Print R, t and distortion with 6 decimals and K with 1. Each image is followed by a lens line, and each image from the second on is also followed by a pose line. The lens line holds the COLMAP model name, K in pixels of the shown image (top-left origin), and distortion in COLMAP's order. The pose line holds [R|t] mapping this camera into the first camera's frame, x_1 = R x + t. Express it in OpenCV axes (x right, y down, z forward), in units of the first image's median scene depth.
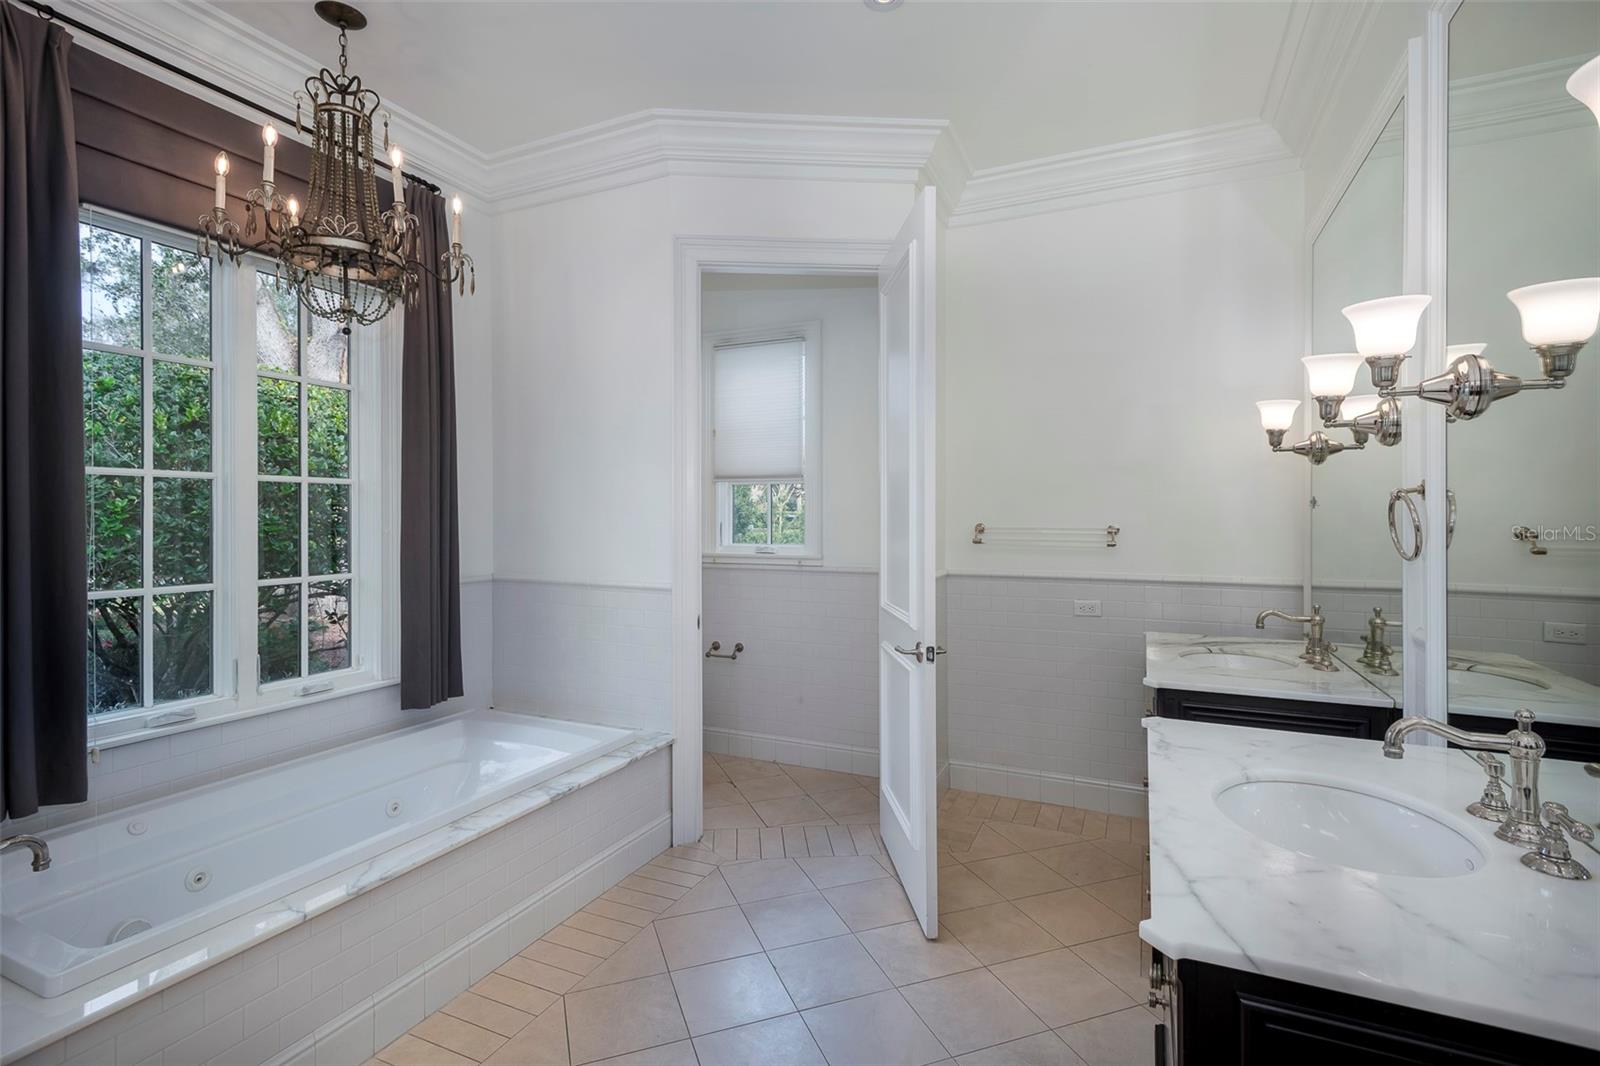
lens RADIAL K [[755.0, 0, 801.1], [0, 755.0, 521.0], [0, 0, 1]] dist [0.009014, -0.006198]
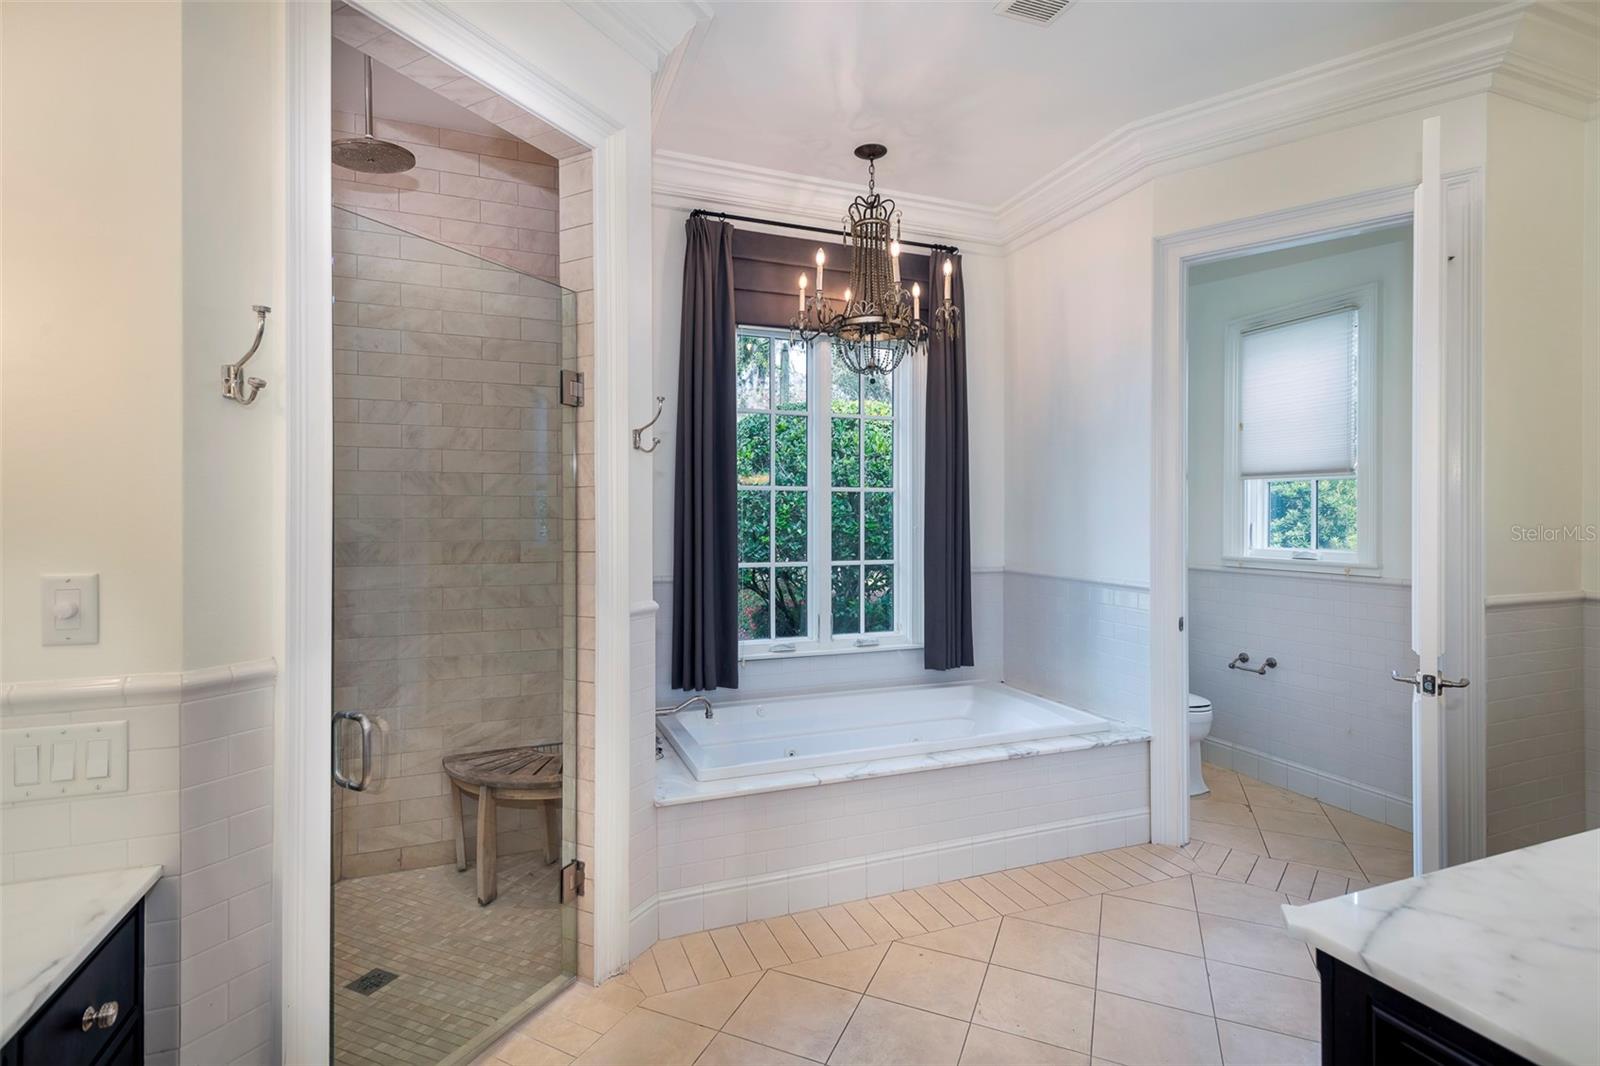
lens RADIAL K [[758.3, 0, 796.3], [0, 758.3, 526.9], [0, 0, 1]] dist [0.012892, -0.001656]
pose [[0.718252, 0.011122, -0.695694, 0.209488], [-0.006312, 0.999935, 0.009470, 0.000617], [0.695754, -0.002411, 0.718276, -0.068324]]
